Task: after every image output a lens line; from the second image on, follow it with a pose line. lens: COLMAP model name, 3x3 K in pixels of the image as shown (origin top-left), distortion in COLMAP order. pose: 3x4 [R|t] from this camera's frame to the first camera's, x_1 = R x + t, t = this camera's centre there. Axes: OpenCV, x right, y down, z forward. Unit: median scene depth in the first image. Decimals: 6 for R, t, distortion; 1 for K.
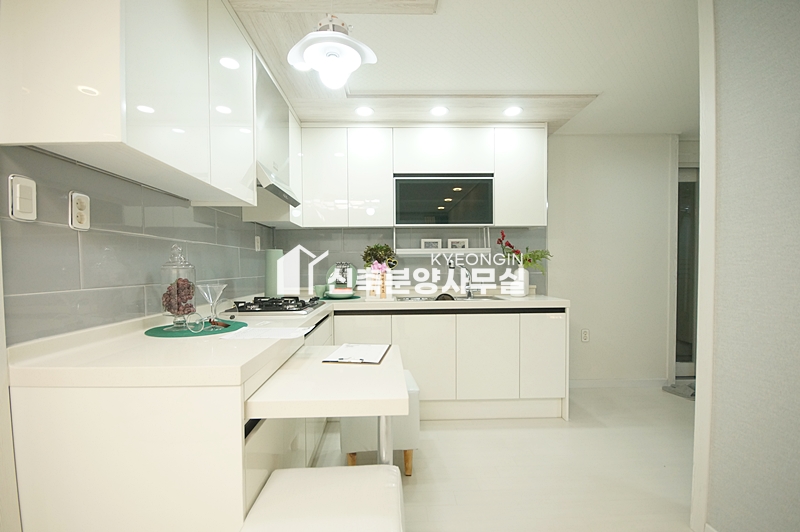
lens RADIAL K [[354.7, 0, 403.1], [0, 354.7, 274.9], [0, 0, 1]] dist [0.000709, -0.007741]
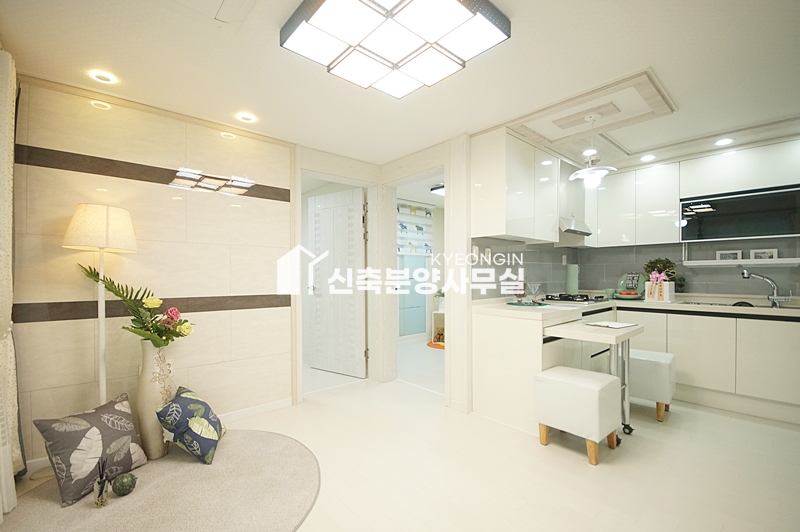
lens RADIAL K [[354.7, 0, 391.0], [0, 354.7, 275.7], [0, 0, 1]] dist [0.000709, -0.007741]
pose [[0.629101, 0.011469, -0.777239, 0.324854], [-0.022049, 0.999752, -0.003093, 0.001175], [0.777011, 0.019083, 0.629198, -0.570490]]
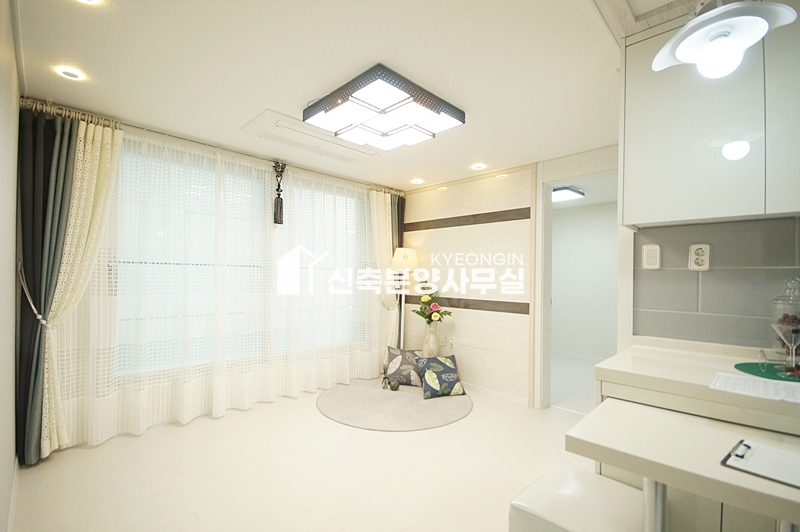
lens RADIAL K [[354.7, 0, 392.8], [0, 354.7, 275.3], [0, 0, 1]] dist [0.000709, -0.007741]
pose [[-0.751936, -0.004421, -0.659221, 0.413856], [-0.022729, 0.999557, 0.019223, -0.047444], [0.658844, 0.029438, -0.751703, 0.557041]]
